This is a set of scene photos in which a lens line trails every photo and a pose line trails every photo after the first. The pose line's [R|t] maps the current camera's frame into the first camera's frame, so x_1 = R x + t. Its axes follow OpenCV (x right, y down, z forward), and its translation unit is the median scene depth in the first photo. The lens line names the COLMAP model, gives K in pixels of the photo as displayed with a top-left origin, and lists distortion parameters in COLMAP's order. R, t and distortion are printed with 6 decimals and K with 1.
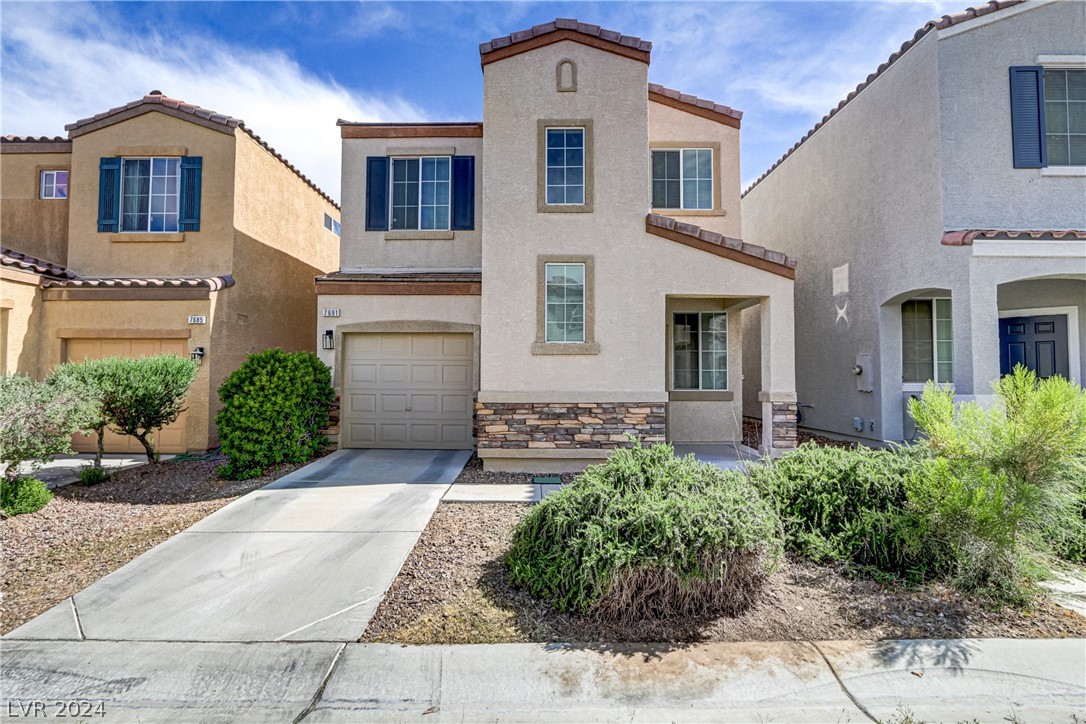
lens RADIAL K [[546.6, 0, 544.1], [0, 546.6, 361.3], [0, 0, 1]] dist [-0.013532, 0.004040]
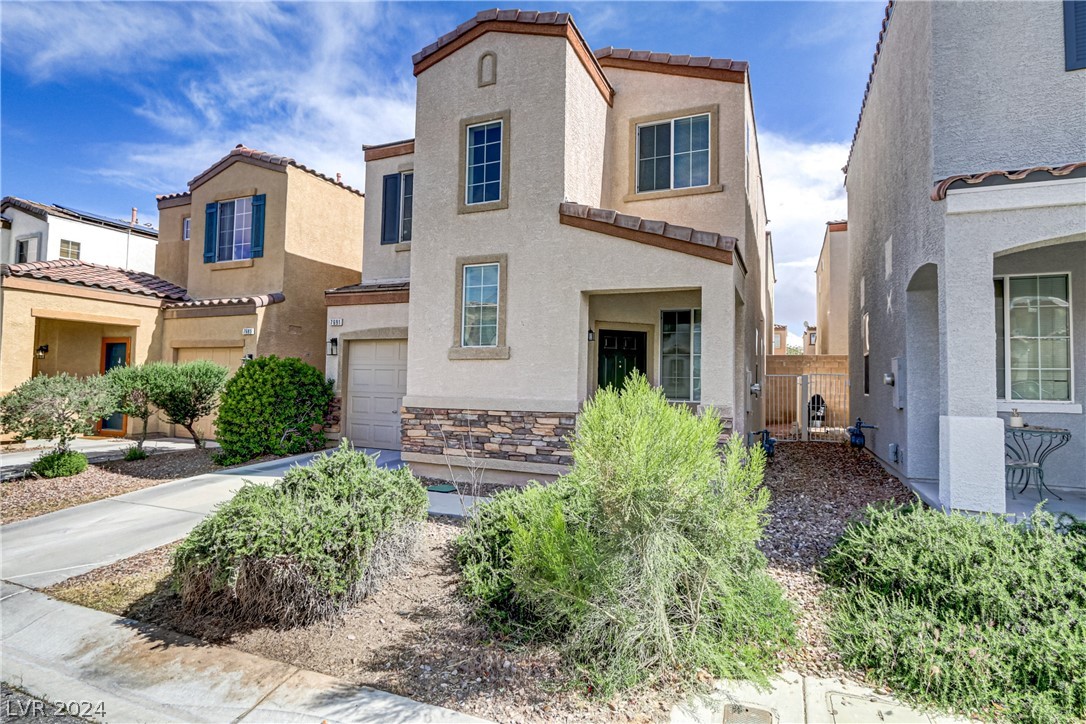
lens RADIAL K [[579.0, 0, 541.0], [0, 579.0, 361.0], [0, 0, 1]] dist [-0.011226, 0.002164]
pose [[0.915139, -0.001520, -0.403136, 0.537442], [-0.003225, 0.999933, -0.011091, 0.001506], [0.403126, 0.011450, 0.915073, 0.112537]]
